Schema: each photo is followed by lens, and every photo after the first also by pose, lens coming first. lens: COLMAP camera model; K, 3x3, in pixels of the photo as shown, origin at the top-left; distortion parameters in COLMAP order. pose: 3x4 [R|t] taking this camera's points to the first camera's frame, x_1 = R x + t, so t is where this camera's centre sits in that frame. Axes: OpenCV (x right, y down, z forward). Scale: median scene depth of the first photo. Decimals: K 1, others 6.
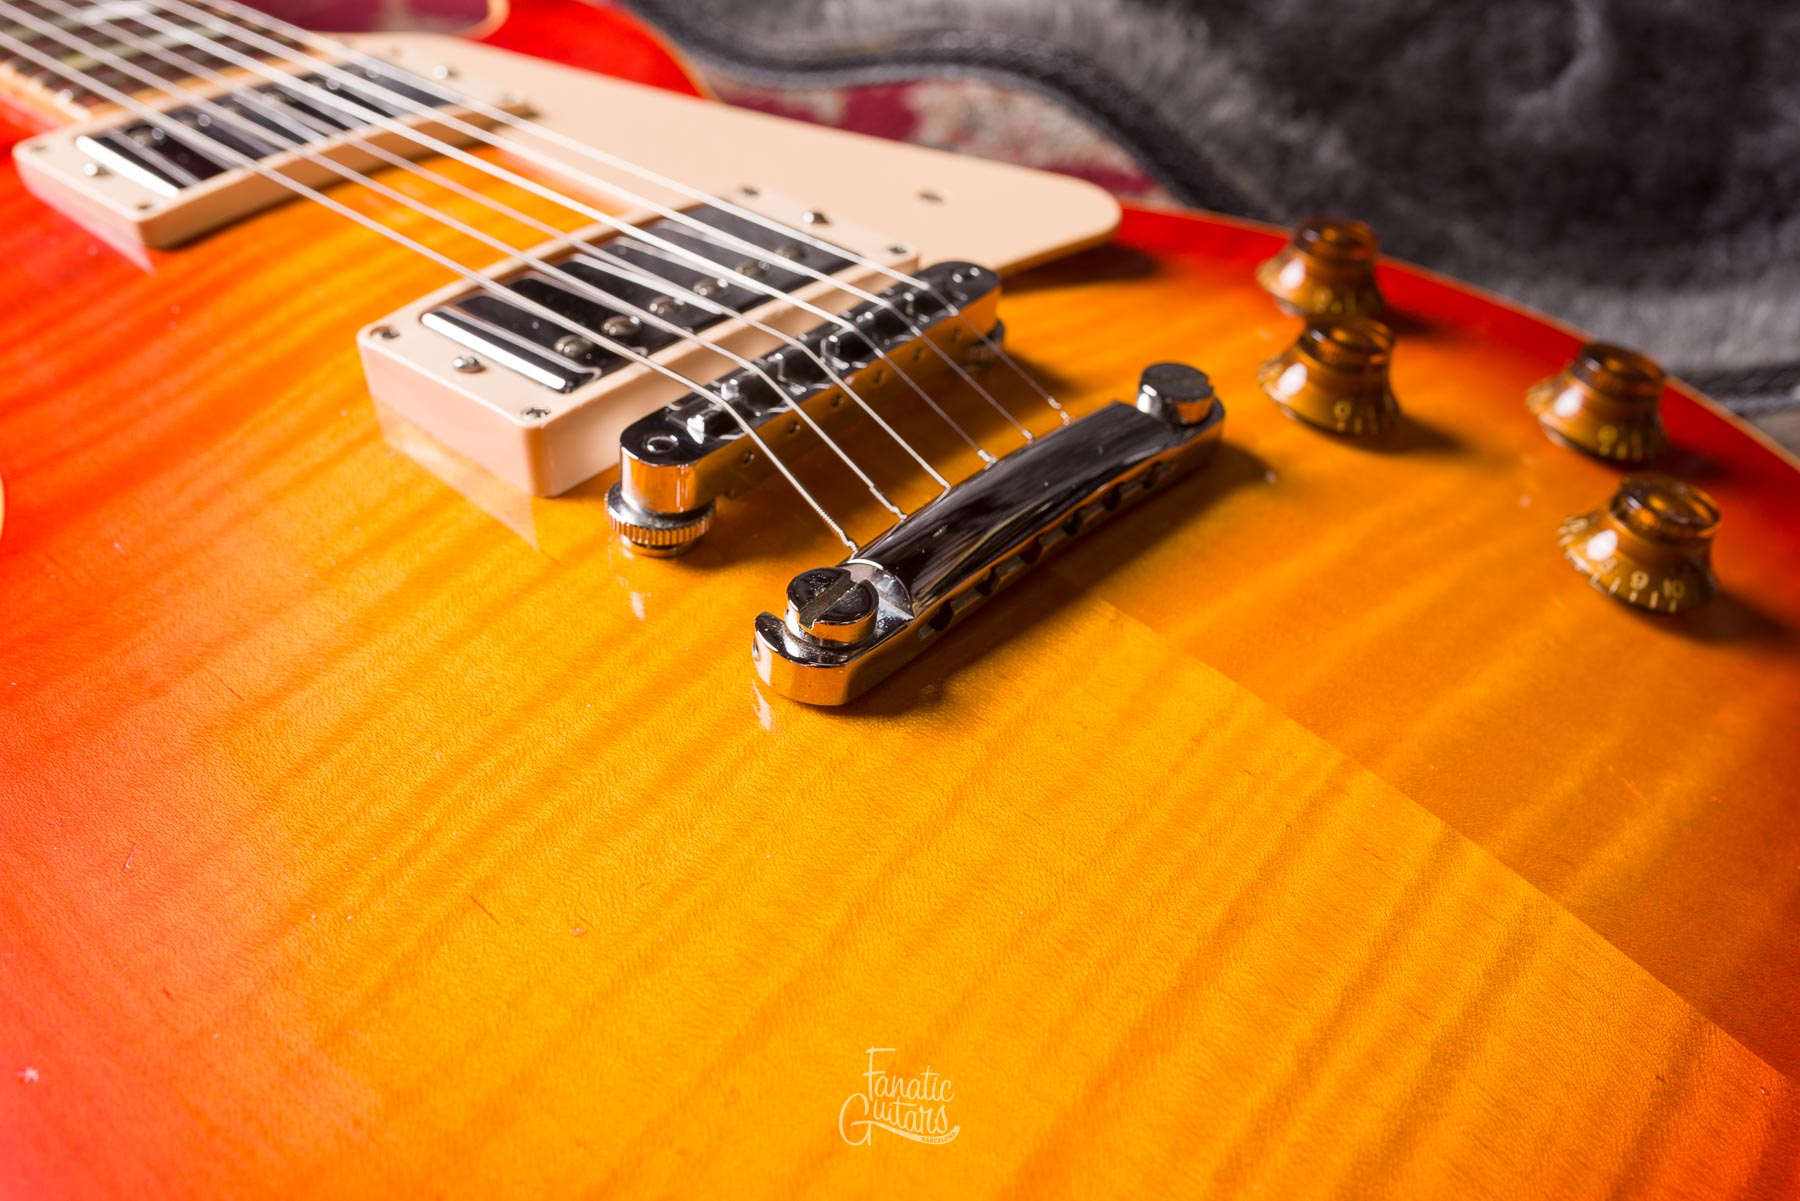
lens RADIAL K [[1785.6, 0, 903.2], [0, 1785.6, 643.2], [0, 0, 1]] dist [0.004066, 0.000000]
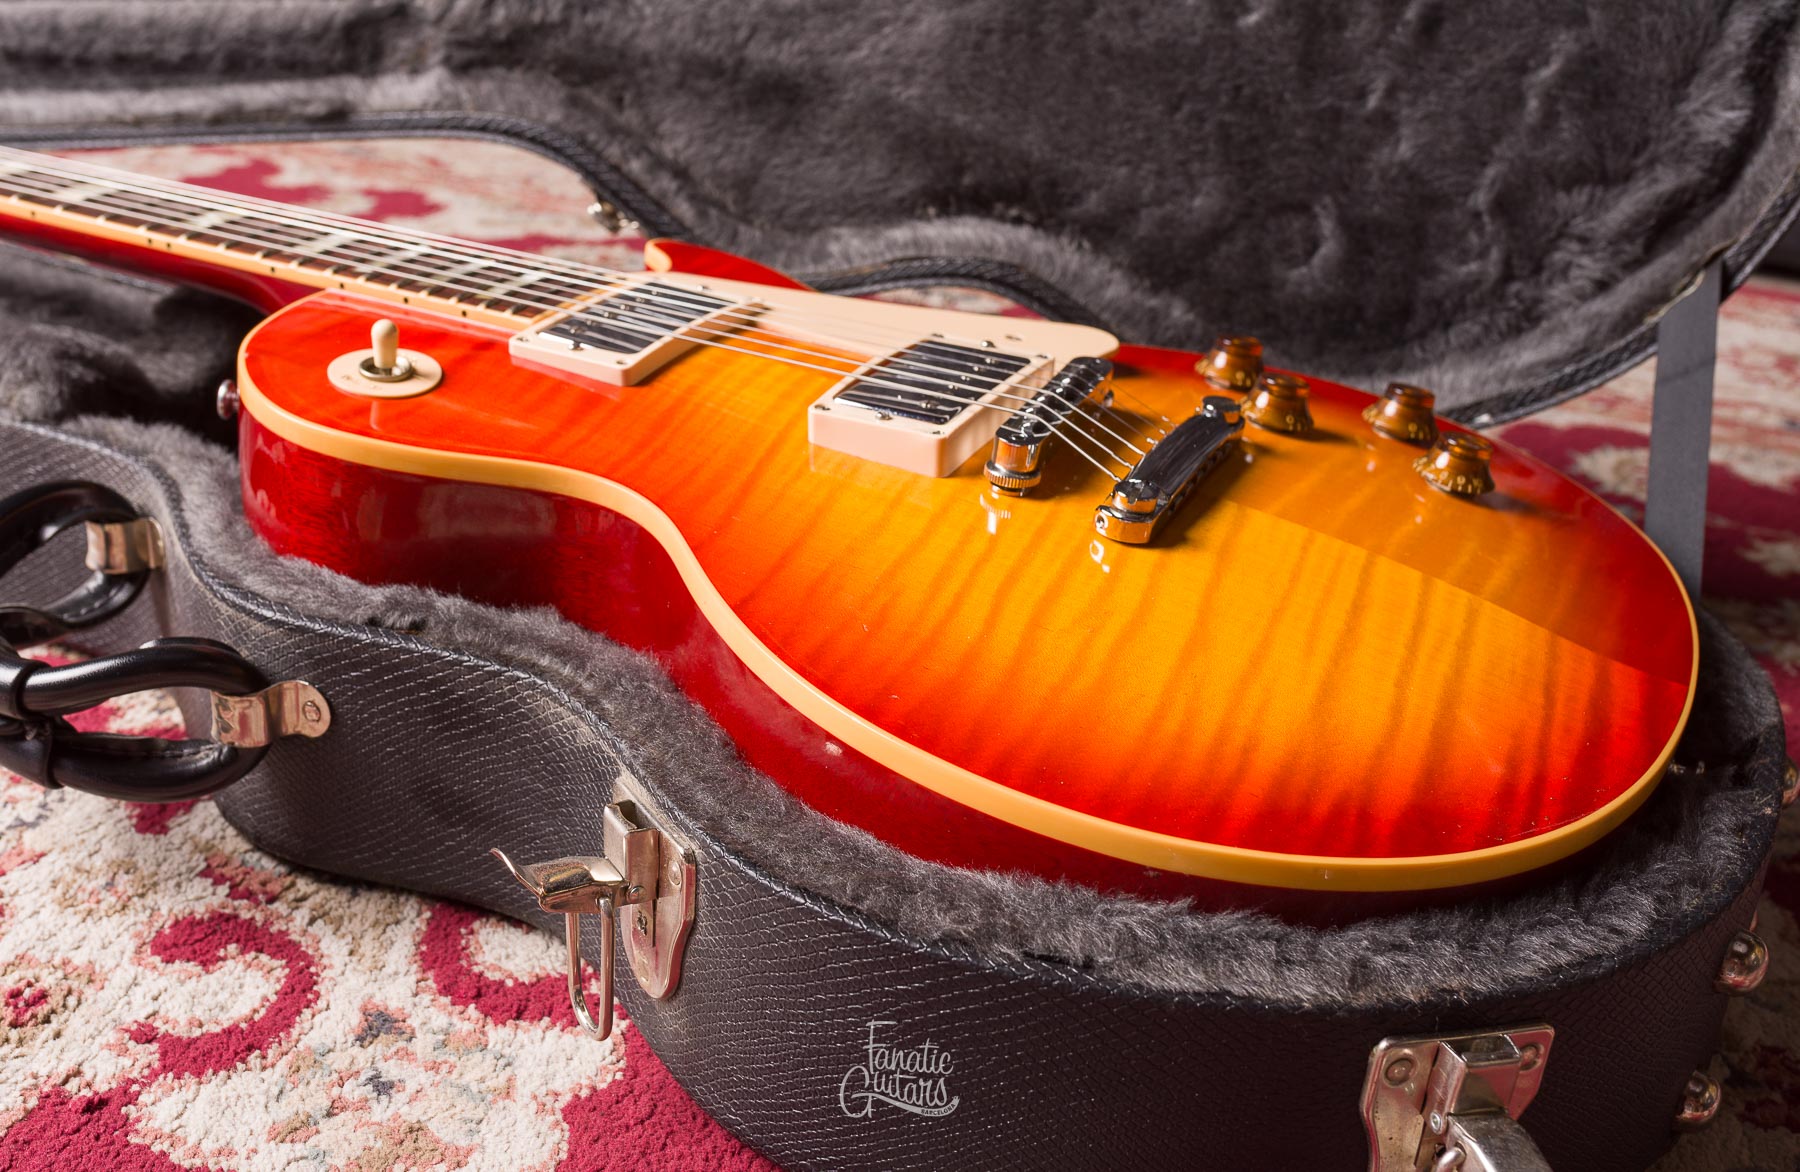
lens RADIAL K [[1895.6, 0, 841.8], [0, 1895.6, 650.2], [0, 0, 1]] dist [0.002206, 0.000000]
pose [[0.969118, -0.101077, 0.224932, -0.700724], [0.134025, 0.981550, -0.136370, 0.323931], [-0.206998, 0.162305, 0.964784, -0.802822]]
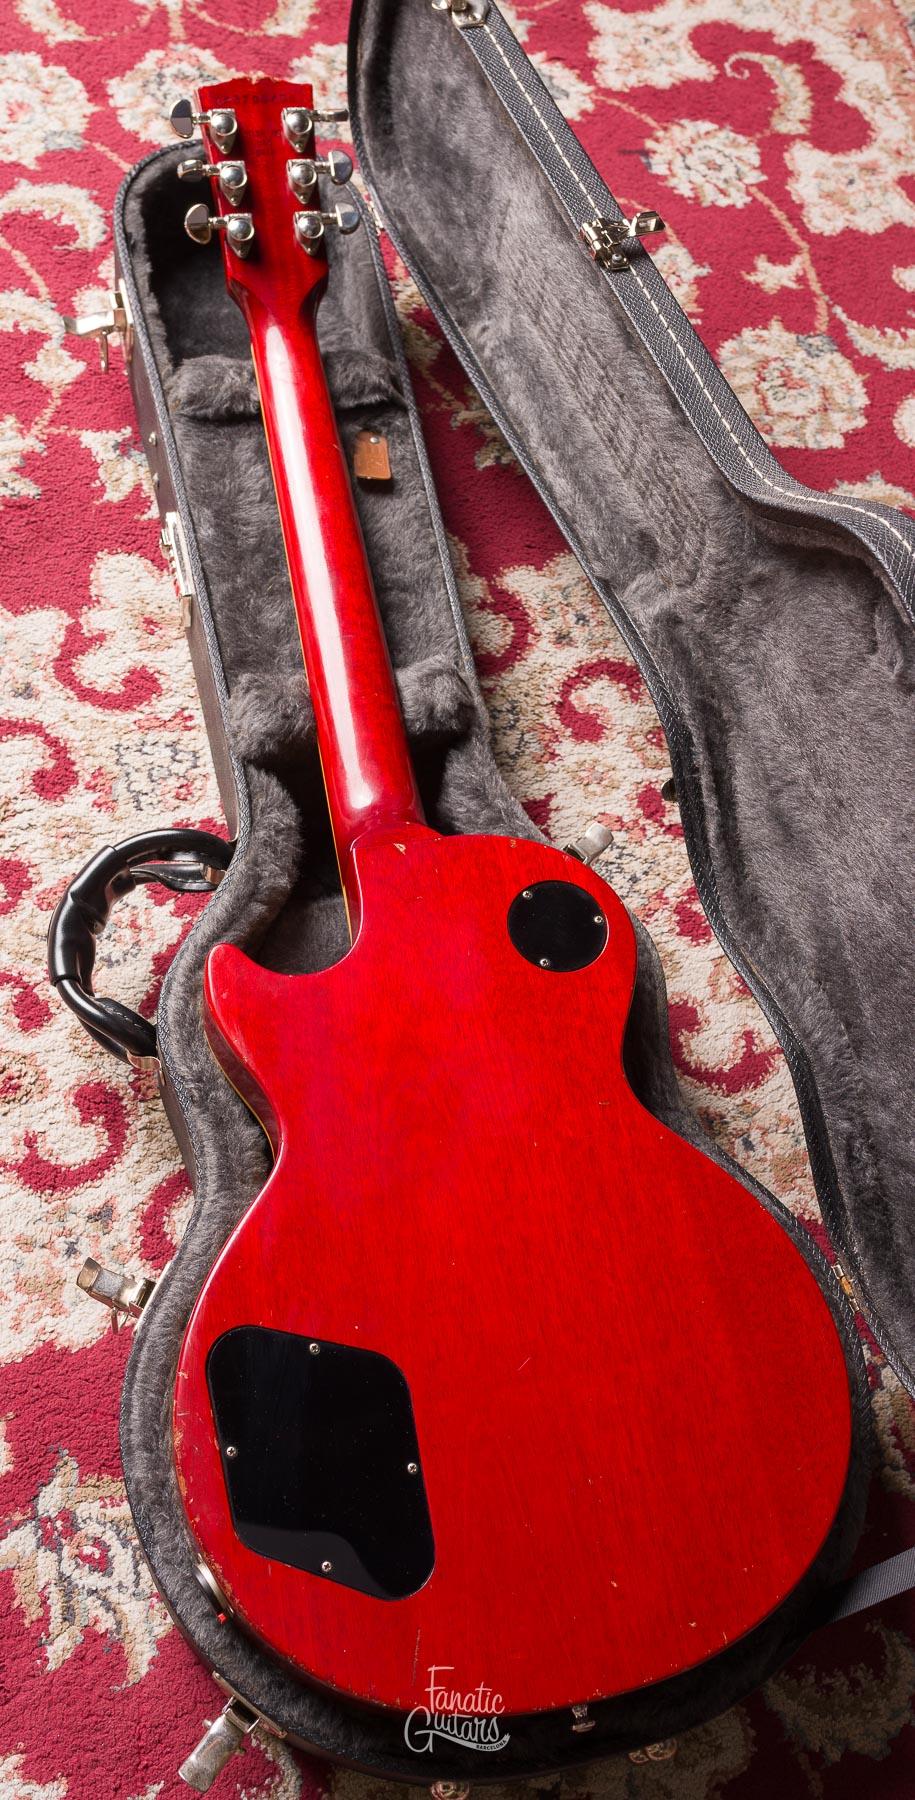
lens RADIAL K [[1805.7, 0, 468.4], [0, 1805.7, 904.1], [0, 0, 1]] dist [0.001226, 0.000000]
pose [[0.797254, 0.556463, -0.233953, 0.267150], [-0.418504, 0.788835, 0.450105, -1.925636], [0.435017, -0.260938, 0.861784, -1.468359]]
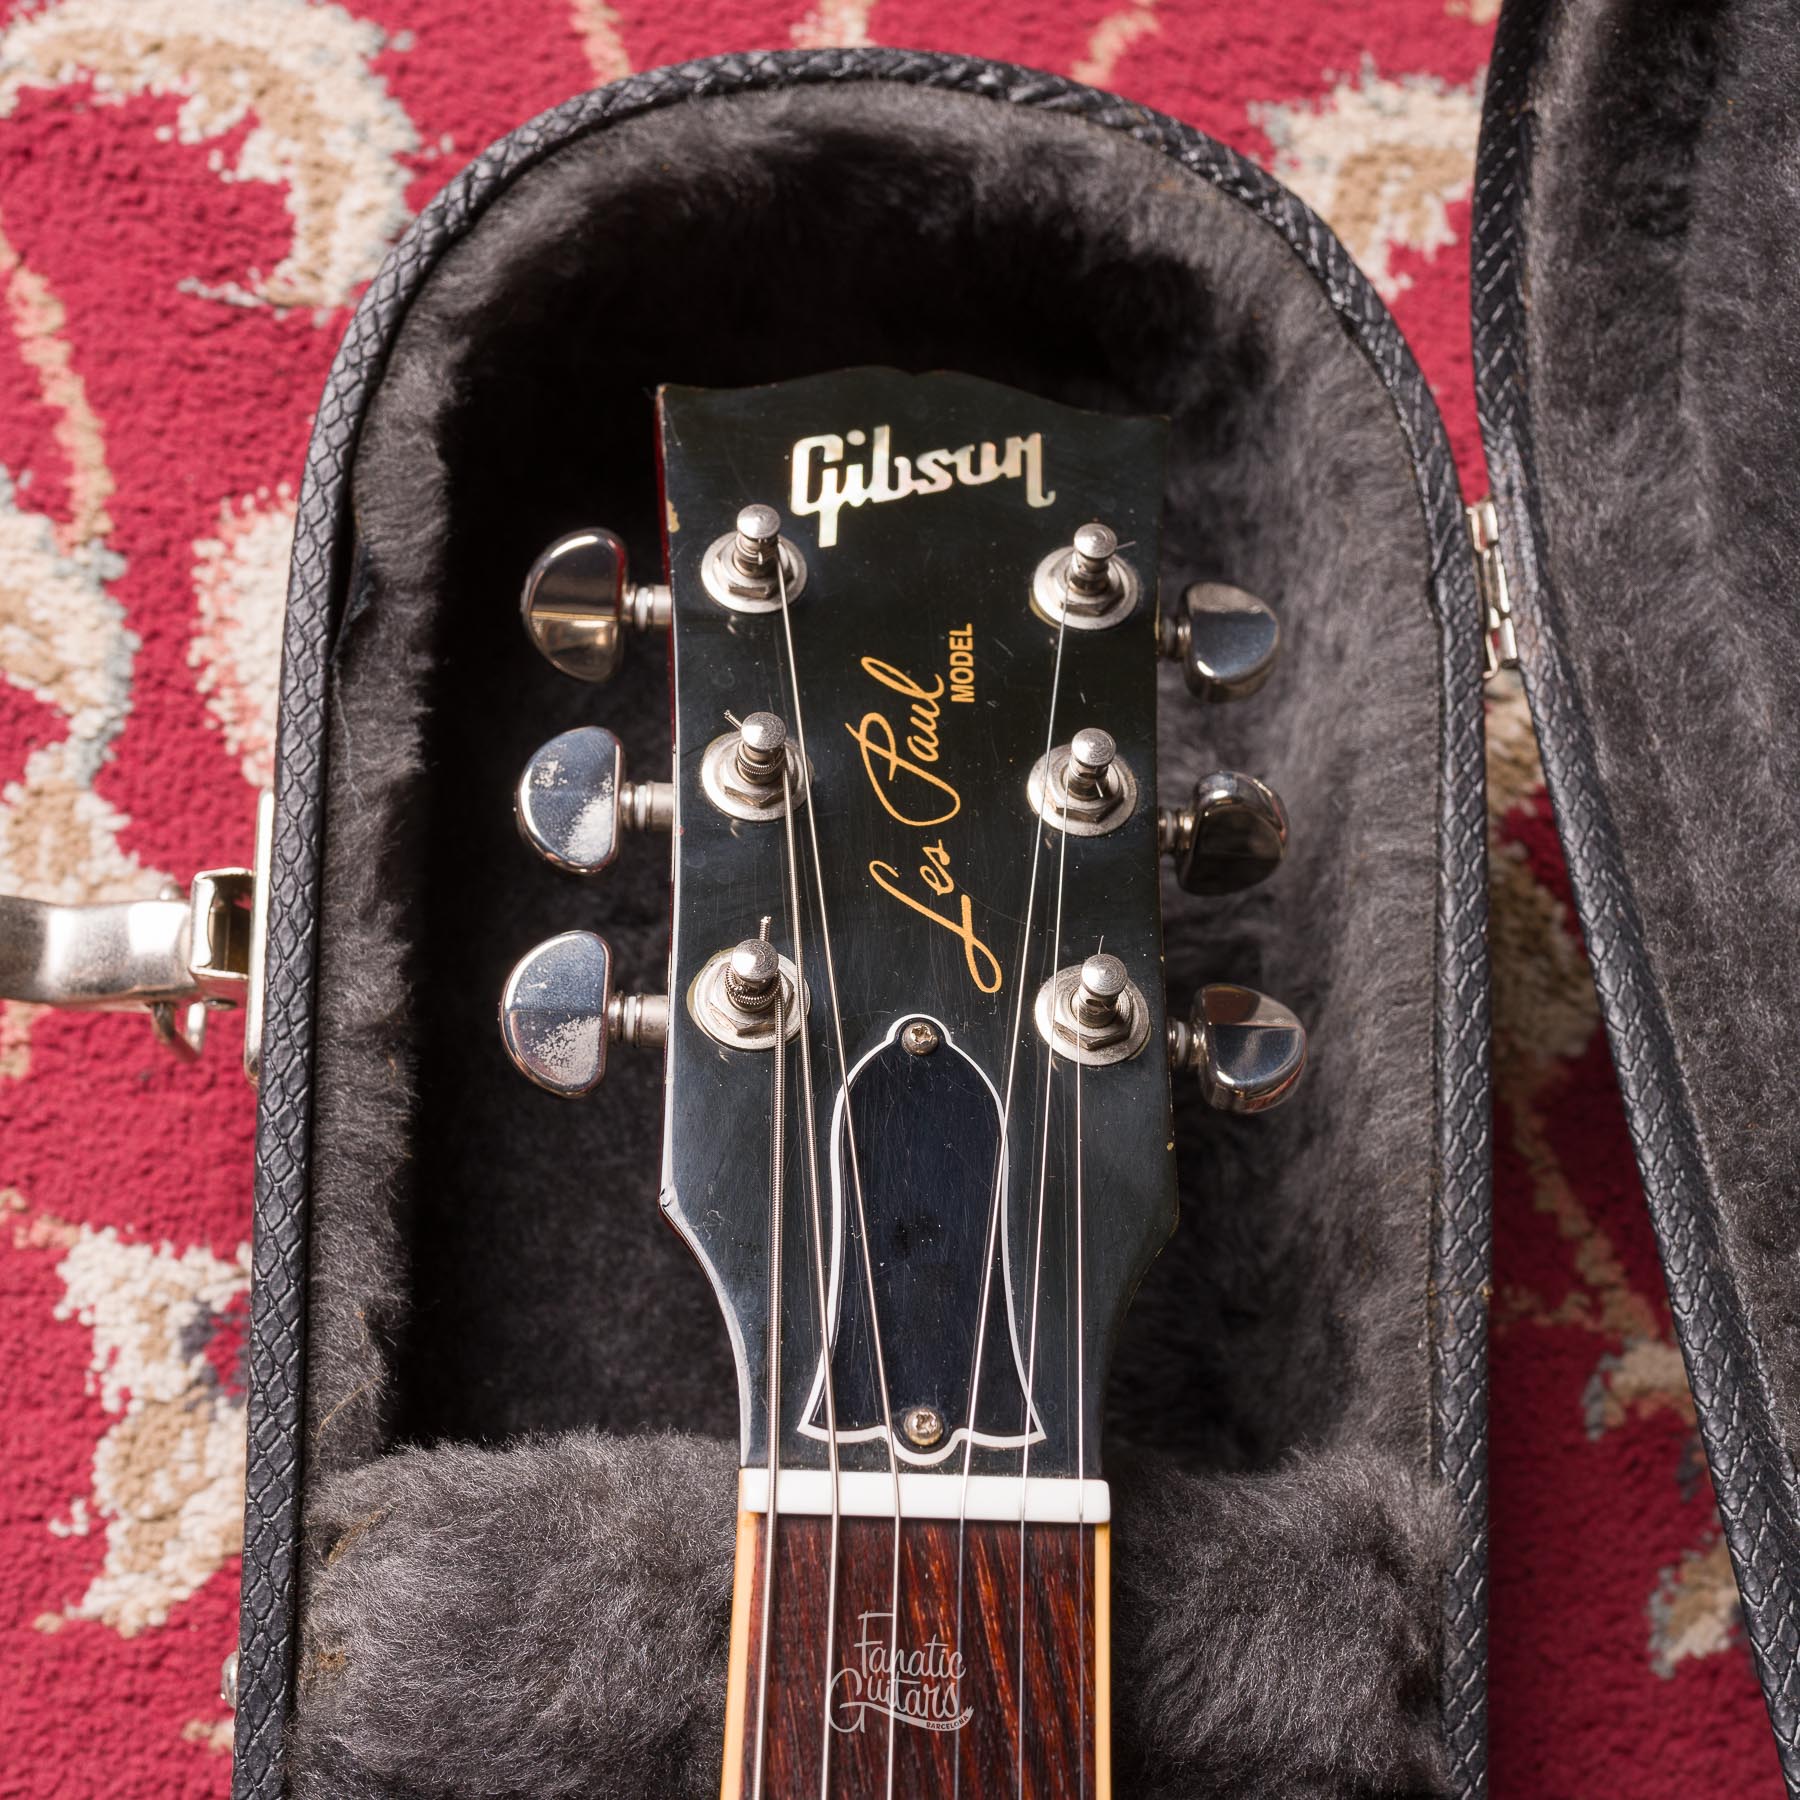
lens RADIAL K [[2648.4, 0, 909.3], [0, 2648.4, 861.8], [0, 0, 1]] dist [0.013999, 0.000000]
pose [[0.630274, 0.753204, -0.188254, -1.648318], [-0.507465, 0.583185, 0.634330, -1.830357], [0.587567, -0.304269, 0.749791, 1.301171]]
